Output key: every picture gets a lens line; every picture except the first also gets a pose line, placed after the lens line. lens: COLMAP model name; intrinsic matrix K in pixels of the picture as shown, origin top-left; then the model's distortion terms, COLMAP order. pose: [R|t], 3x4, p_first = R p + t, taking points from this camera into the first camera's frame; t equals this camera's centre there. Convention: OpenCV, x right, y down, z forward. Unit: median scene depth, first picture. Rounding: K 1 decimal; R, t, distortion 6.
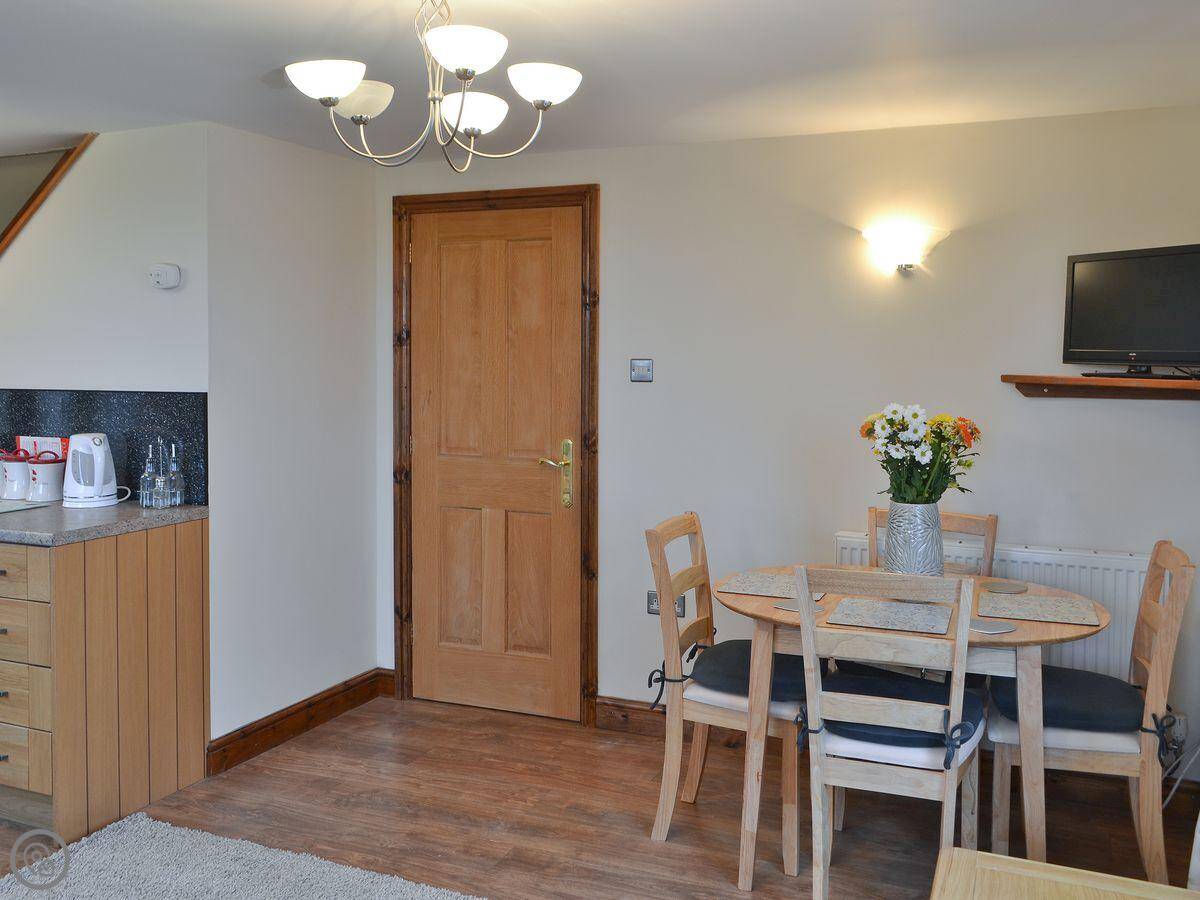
lens RADIAL K [[1052.1, 0, 618.5], [0, 1052.1, 389.3], [0, 0, 1]] dist [-0.020934, 0.014063]
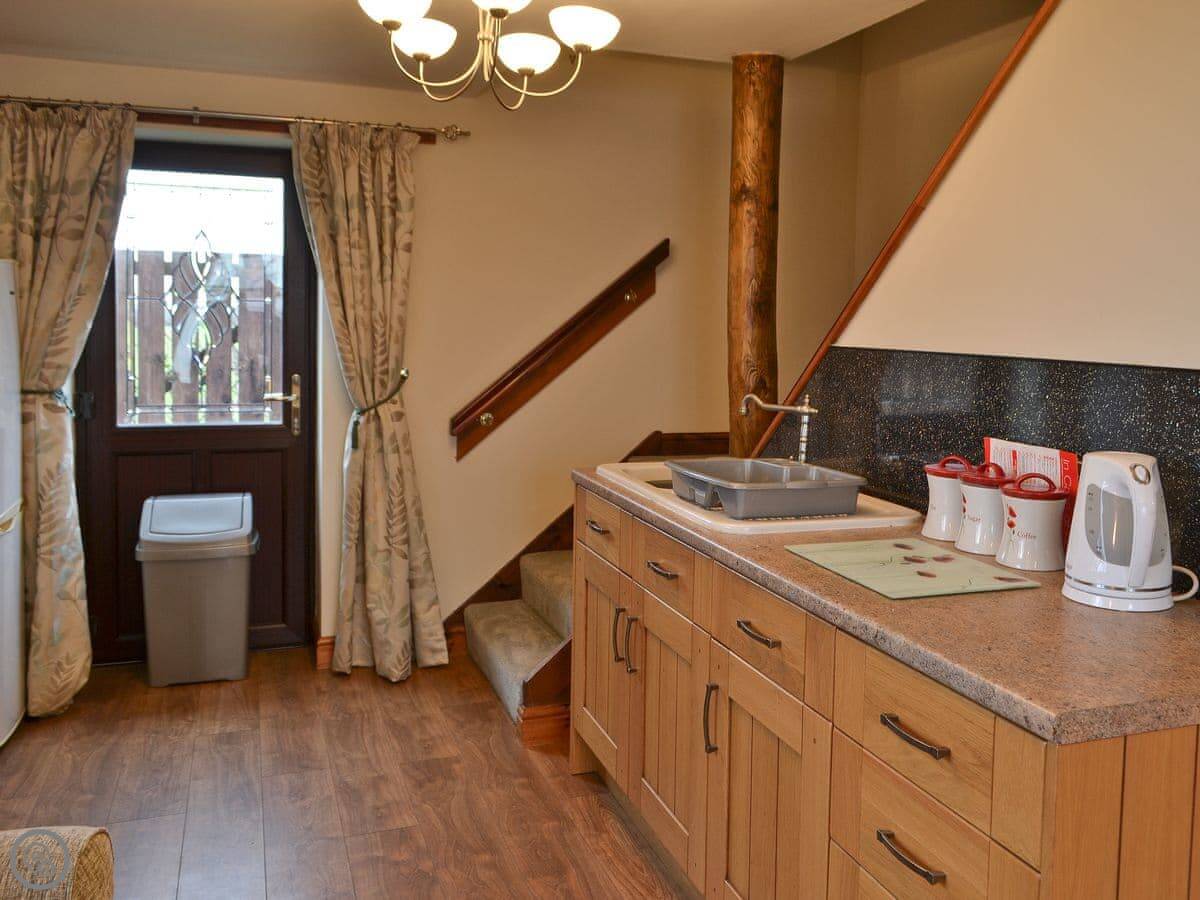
lens RADIAL K [[1052.1, 0, 618.5], [0, 1052.1, 389.3], [0, 0, 1]] dist [-0.020934, 0.014063]
pose [[0.654764, 0.060595, -0.753400, -0.295920], [-0.039400, 0.998162, 0.046039, -0.001561], [0.754805, -0.000460, 0.655949, 0.506274]]
